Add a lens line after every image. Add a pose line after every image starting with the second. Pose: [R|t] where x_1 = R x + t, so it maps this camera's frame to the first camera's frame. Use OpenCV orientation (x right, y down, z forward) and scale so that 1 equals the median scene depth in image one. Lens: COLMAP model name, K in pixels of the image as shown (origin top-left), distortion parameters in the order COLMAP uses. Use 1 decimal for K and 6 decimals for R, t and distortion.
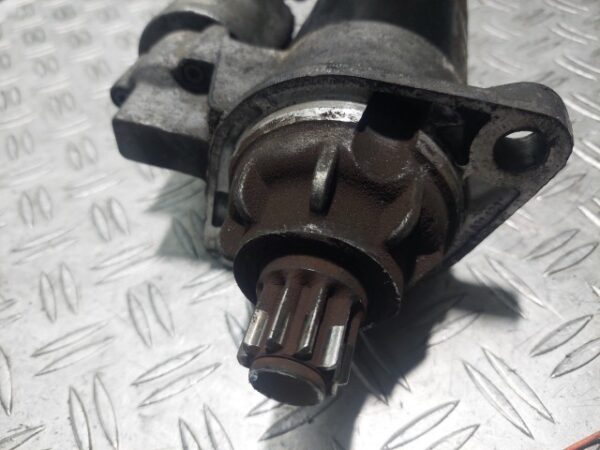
lens RADIAL K [[481.9, 0, 300.0], [0, 481.9, 225.0], [0, 0, 1]] dist [-0.061637, -0.008853]
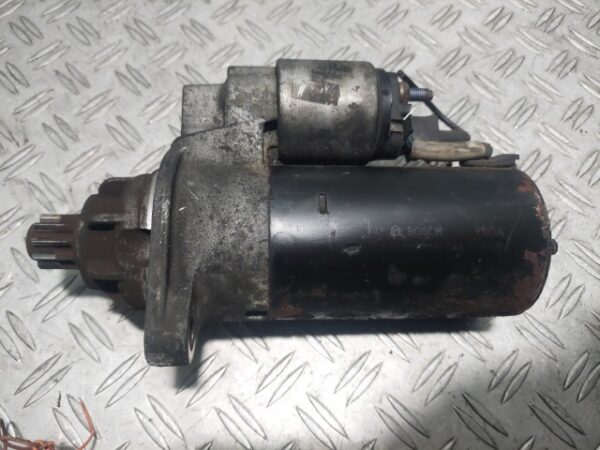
lens RADIAL K [[481.9, 0, 300.0], [0, 481.9, 225.0], [0, 0, 1]] dist [-0.061637, -0.008853]
pose [[0.271533, 0.919432, -0.284454, 0.548062], [-0.746236, 0.387780, 0.541072, -1.140569], [0.607785, 0.065350, 0.791408, 0.030648]]
